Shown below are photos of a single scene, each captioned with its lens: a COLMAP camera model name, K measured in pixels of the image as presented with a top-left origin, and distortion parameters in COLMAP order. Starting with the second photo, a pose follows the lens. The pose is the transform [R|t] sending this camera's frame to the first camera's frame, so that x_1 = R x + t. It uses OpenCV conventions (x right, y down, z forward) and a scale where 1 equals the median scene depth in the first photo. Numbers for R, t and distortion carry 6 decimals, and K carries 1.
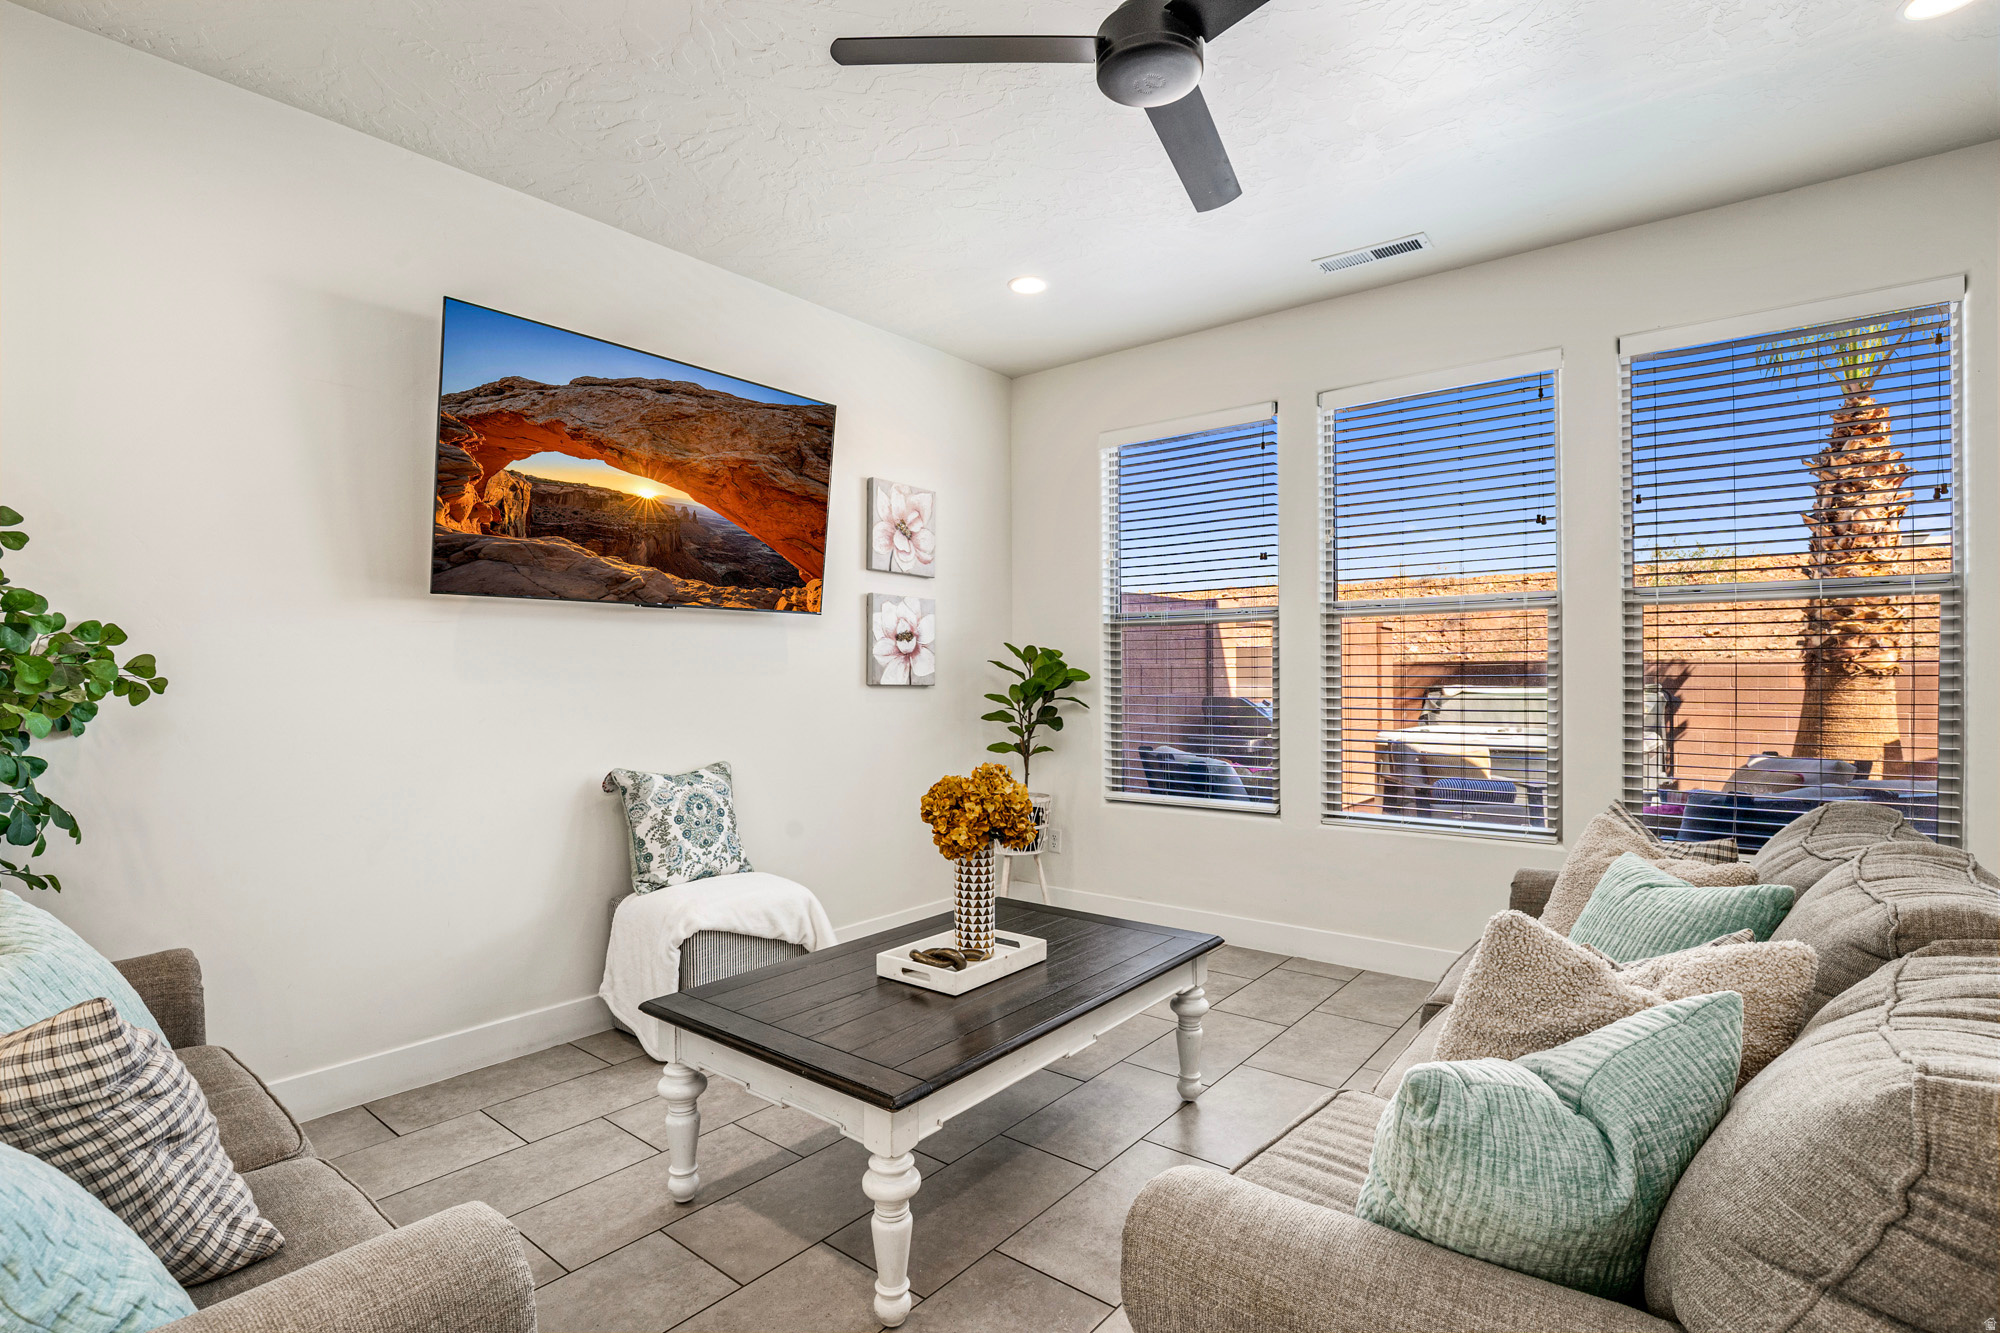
lens RADIAL K [[948.4, 0, 1004.2], [0, 948.4, 697.7], [0, 0, 1]] dist [-0.026113, 0.000671]
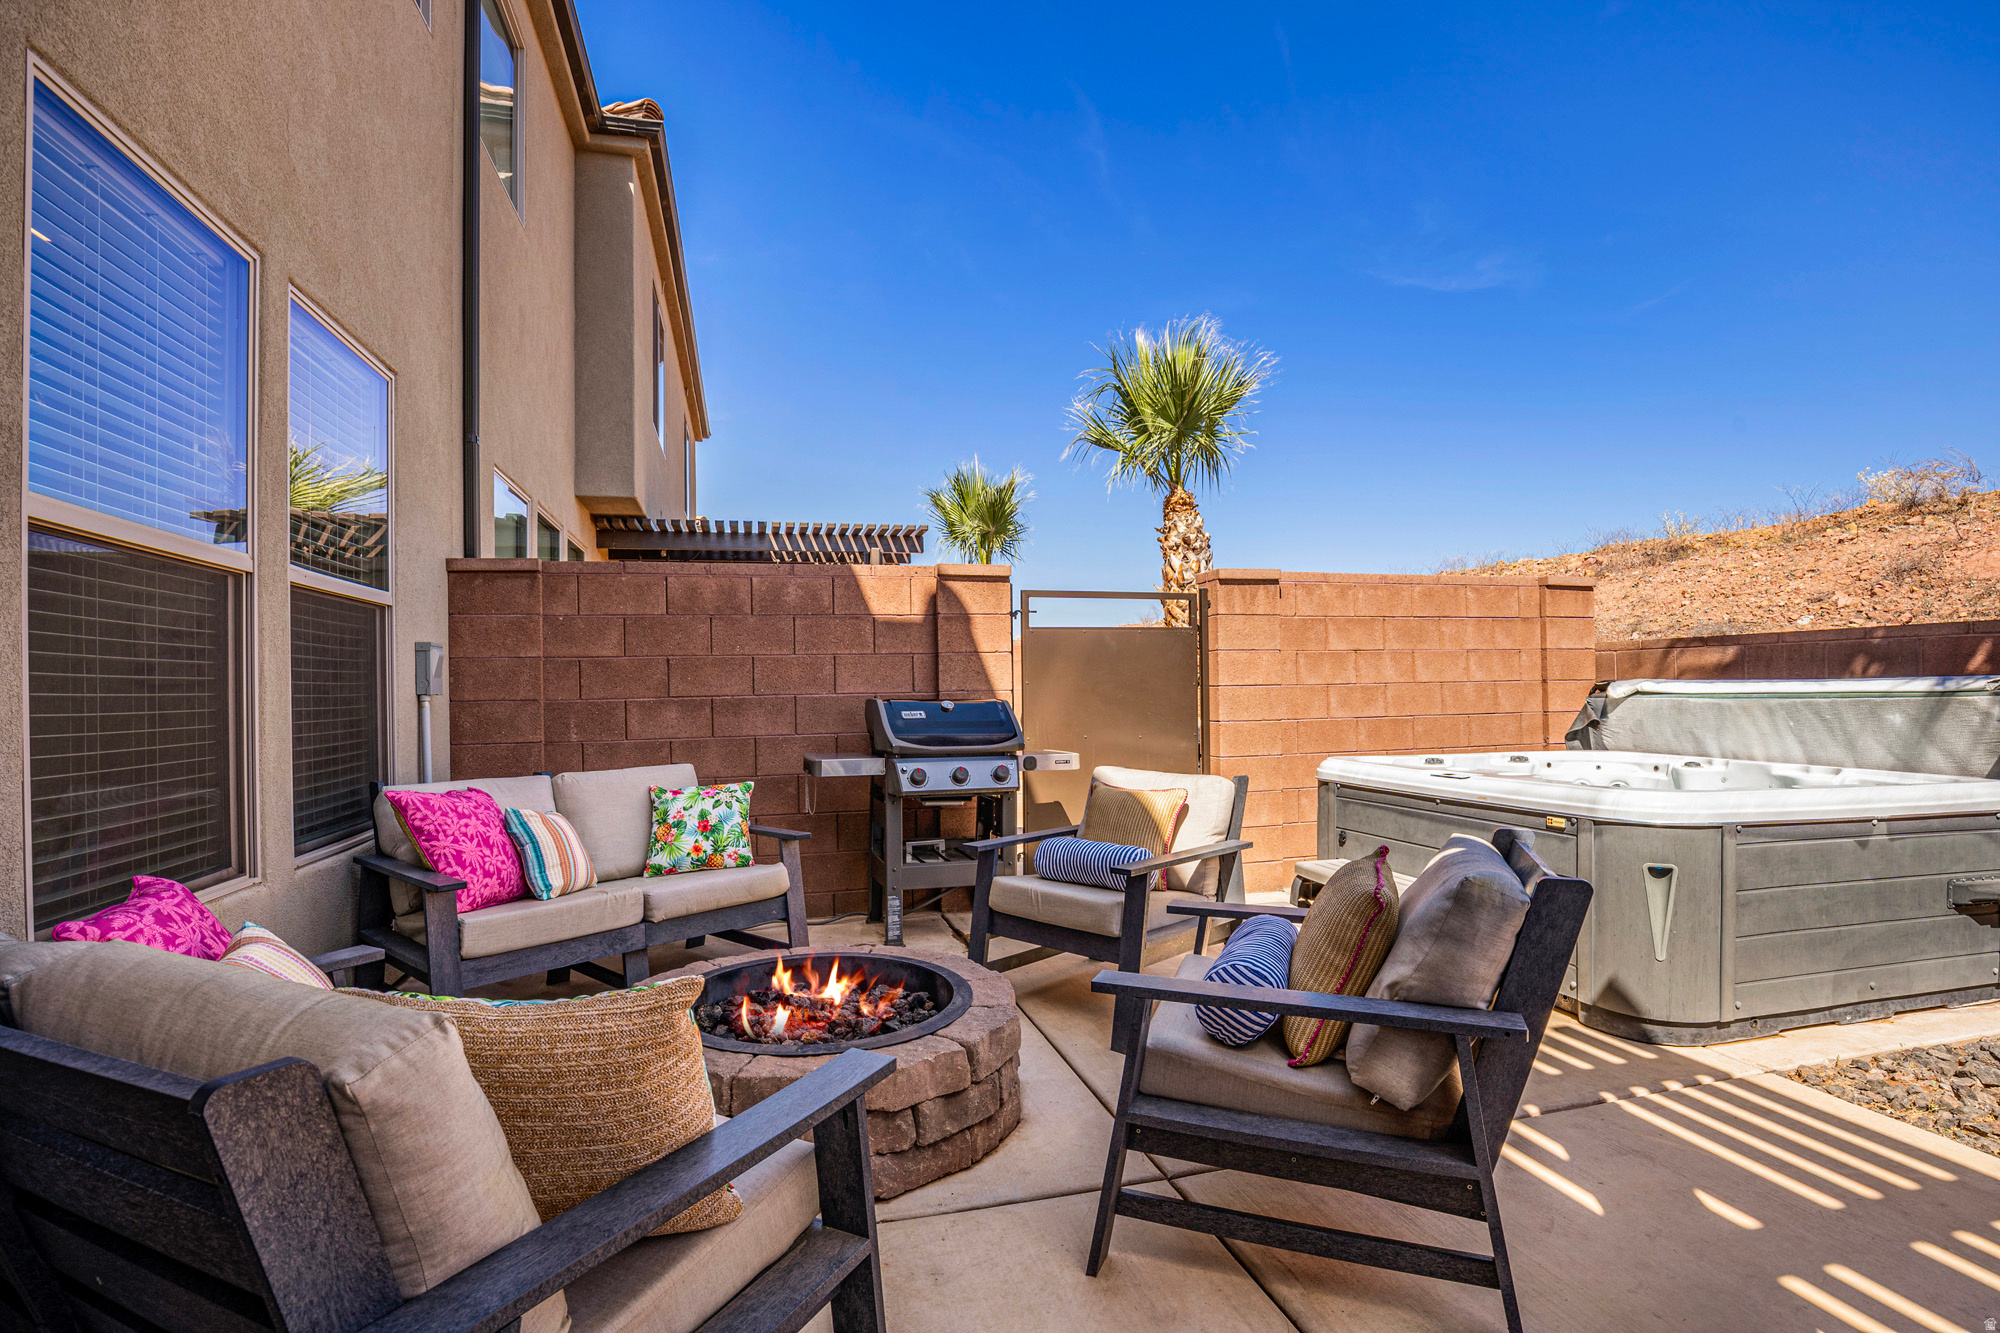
lens RADIAL K [[928.3, 0, 997.5], [0, 928.3, 687.6], [0, 0, 1]] dist [-0.031936, 0.001432]
pose [[0.801471, -0.006879, -0.597994, 1.451103], [-0.006223, 0.999784, -0.019842, 0.010978], [0.598001, 0.019624, 0.801255, 1.011022]]
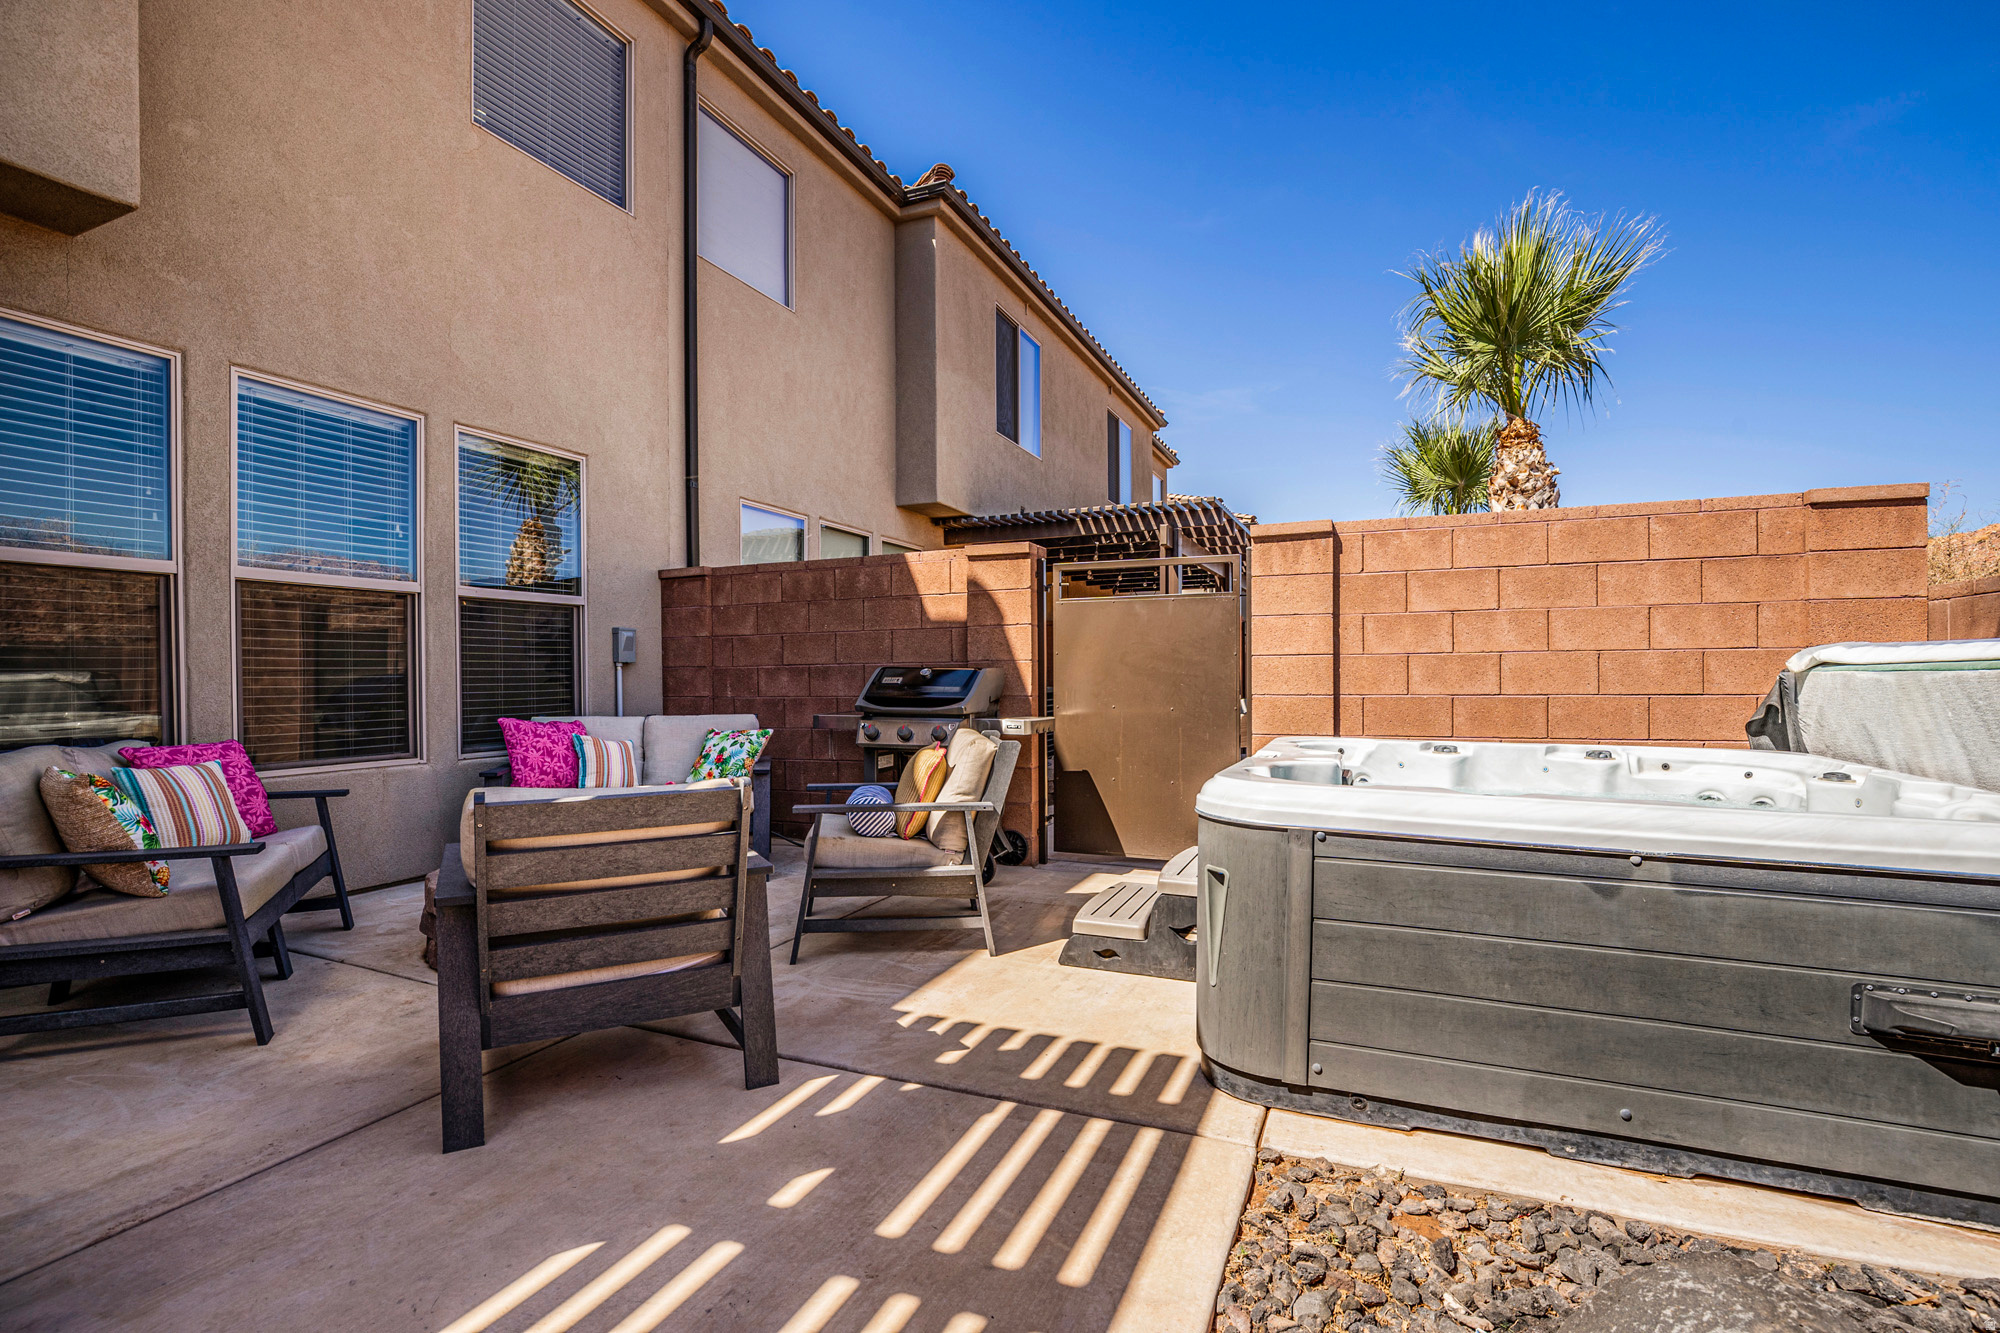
lens RADIAL K [[928.3, 0, 997.5], [0, 928.3, 687.6], [0, 0, 1]] dist [-0.031936, 0.001432]
pose [[0.263029, 0.017223, -0.964634, 2.110269], [-0.019864, 0.999725, 0.012433, 0.014092], [0.964583, 0.015891, 0.263299, 1.772935]]
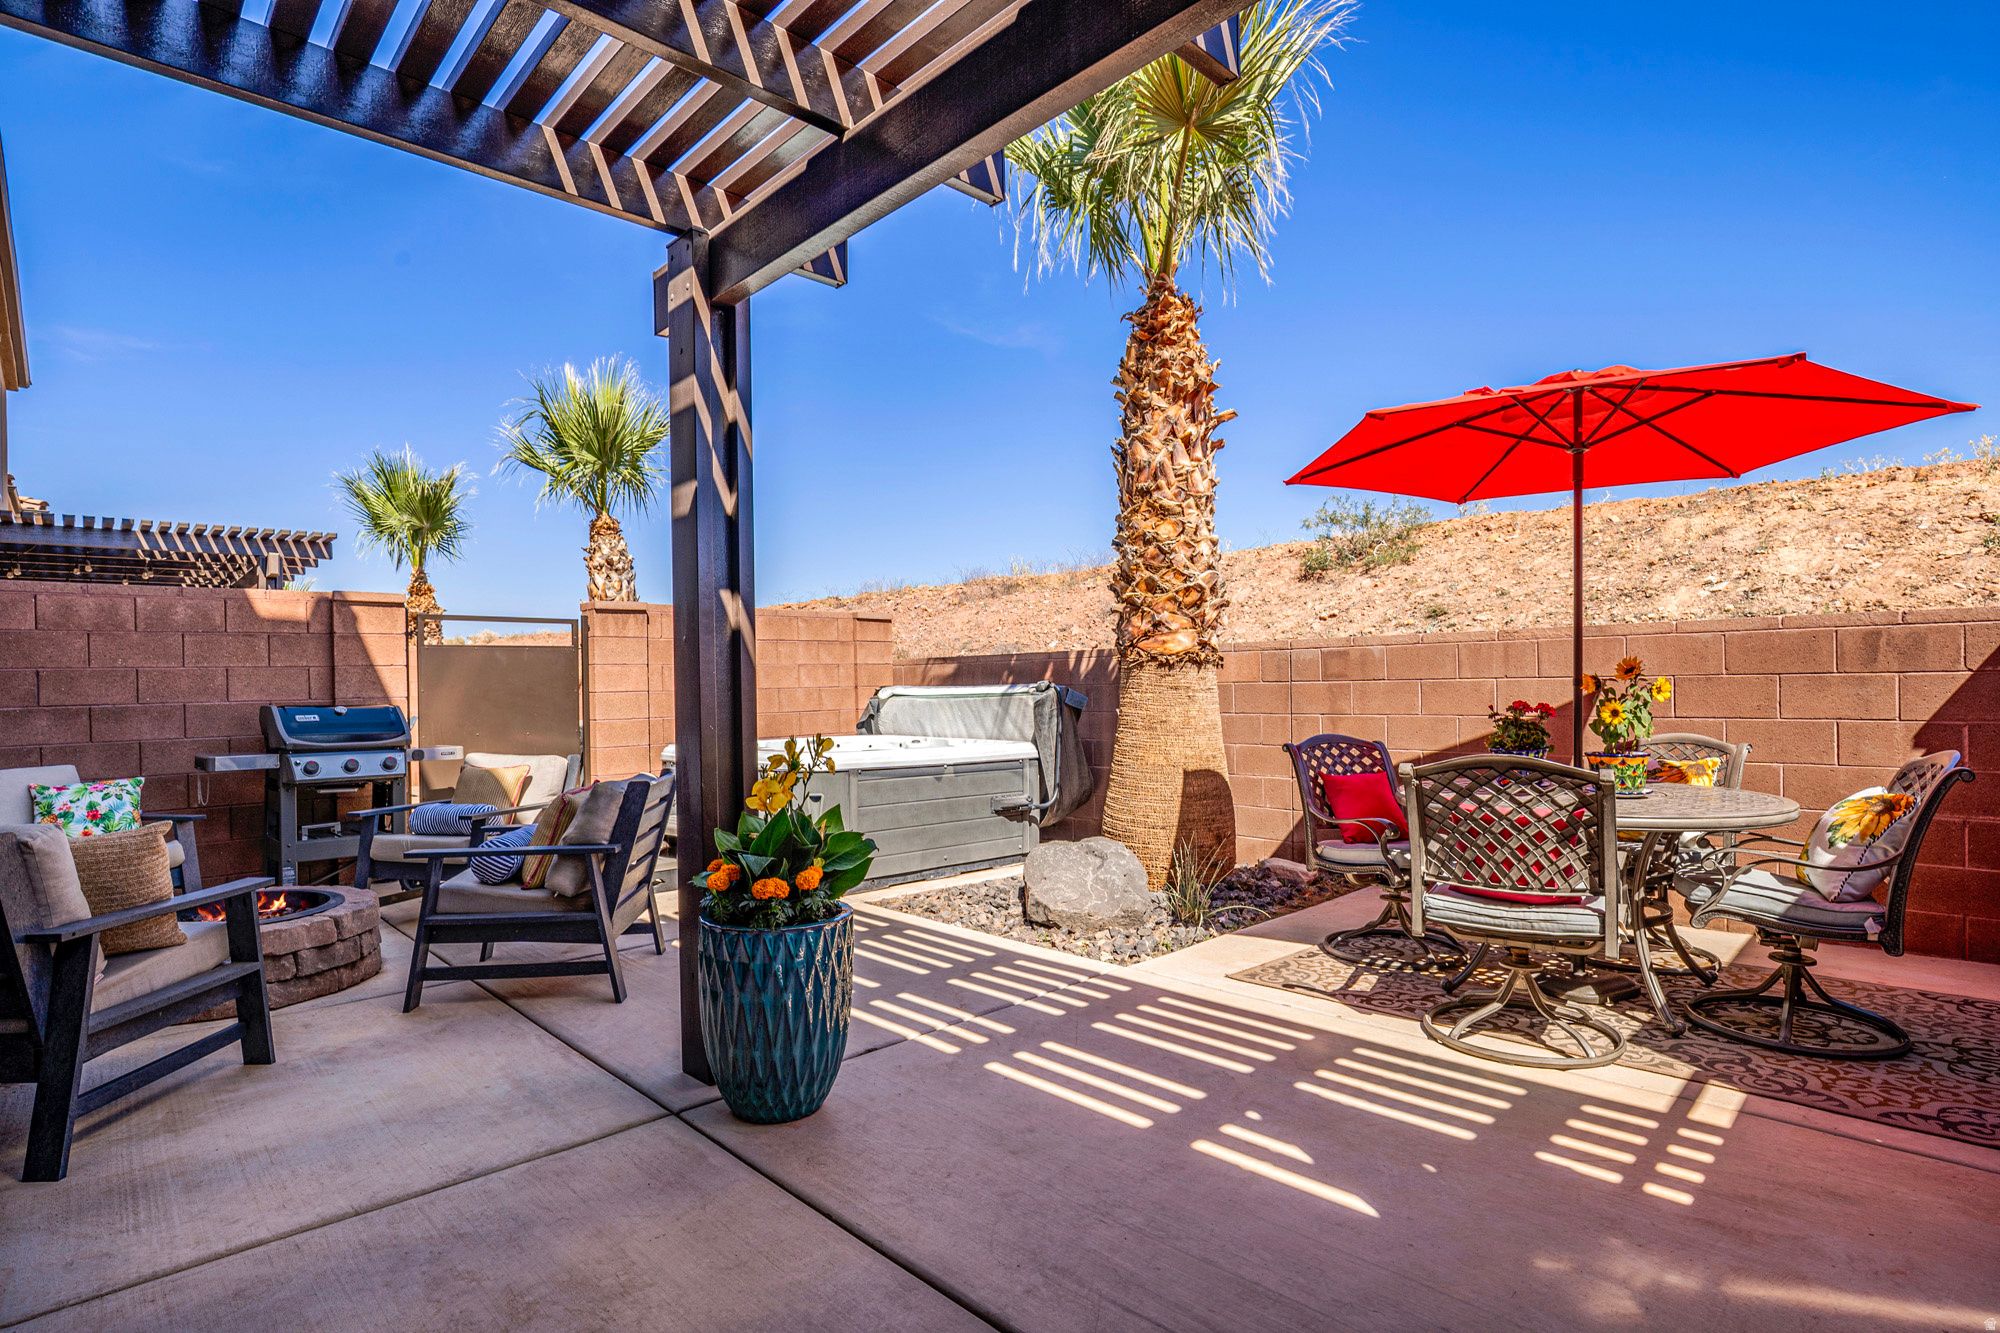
lens RADIAL K [[981.7, 0, 1002.0], [0, 981.7, 686.6], [0, 0, 1]] dist [-0.031229, 0.005134]
pose [[0.991438, -0.013462, -0.129886, 1.985172], [0.010480, 0.999666, -0.023618, 0.021780], [0.130160, 0.022055, 0.991248, 0.484773]]
